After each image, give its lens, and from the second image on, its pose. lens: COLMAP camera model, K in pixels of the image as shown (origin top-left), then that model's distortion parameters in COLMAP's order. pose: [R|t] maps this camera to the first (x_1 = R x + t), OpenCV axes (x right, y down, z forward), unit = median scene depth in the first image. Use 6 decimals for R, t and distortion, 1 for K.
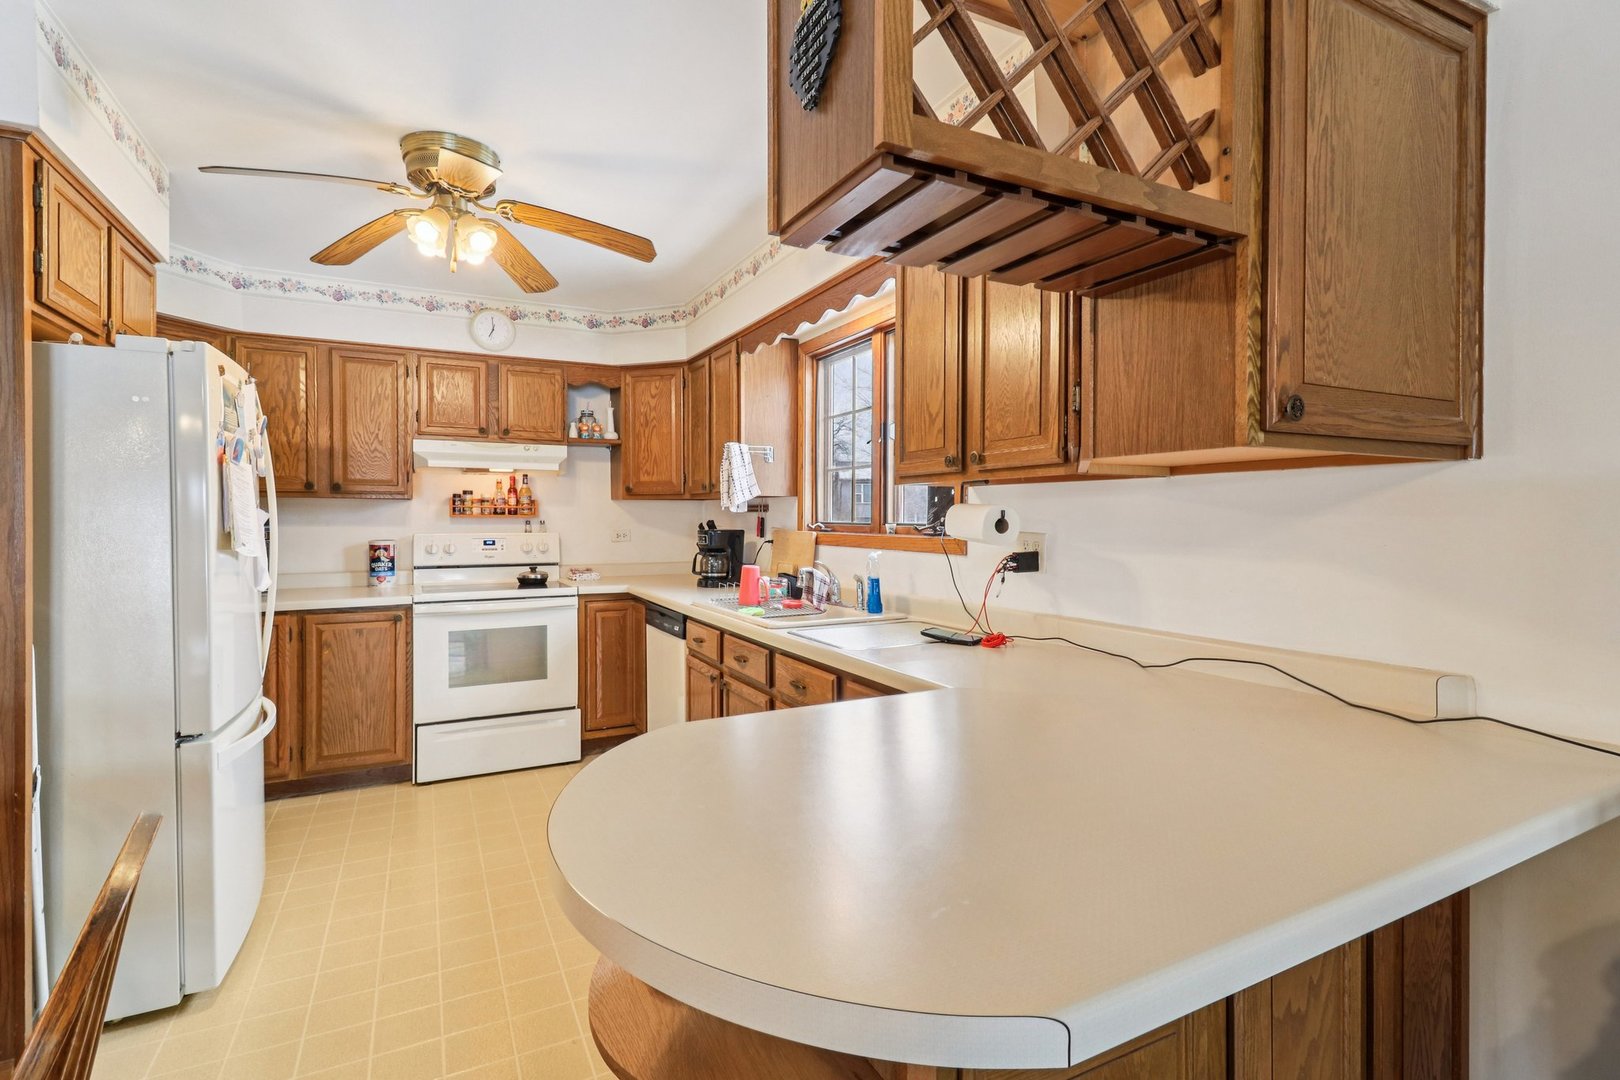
lens RADIAL K [[777.6, 0, 812.5], [0, 777.6, 517.4], [0, 0, 1]] dist [0.024535, -0.000137]
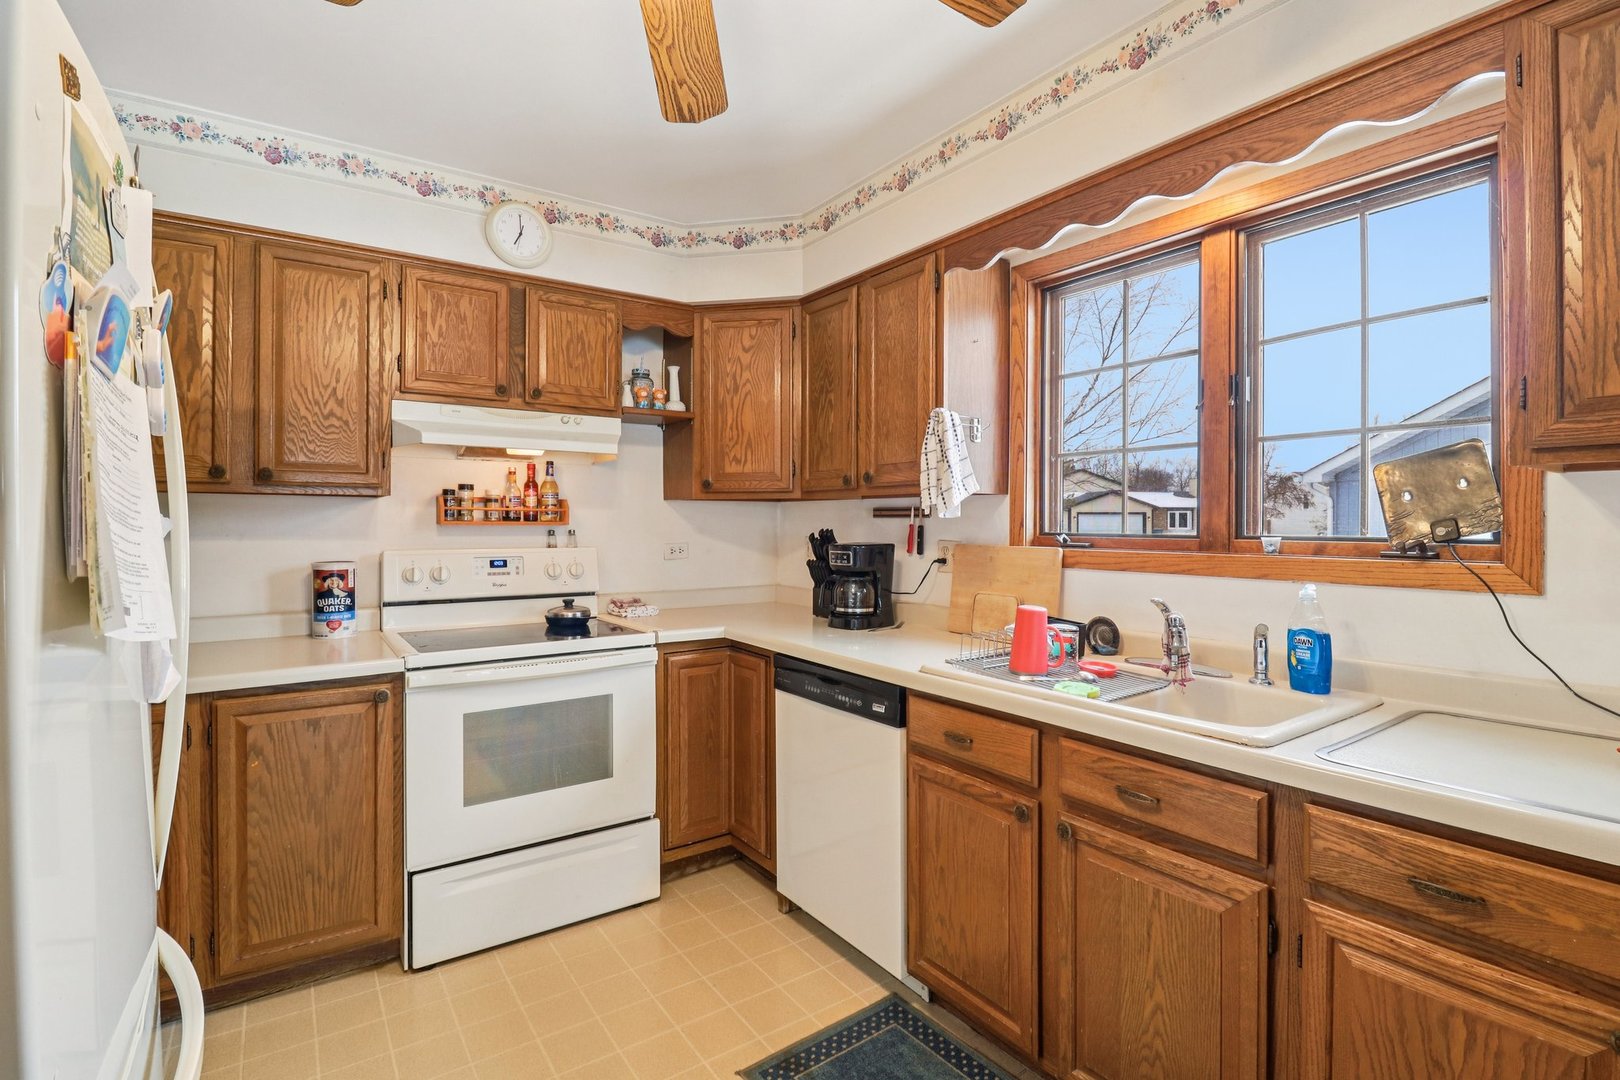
lens RADIAL K [[769.0, 0, 813.4], [0, 769.0, 516.7], [0, 0, 1]] dist [-0.000534, -0.007876]
pose [[0.990086, 0.001342, 0.140453, -0.260655], [-0.000211, 0.999967, -0.008069, -0.002149], [-0.140460, 0.007959, 0.990054, 0.344952]]
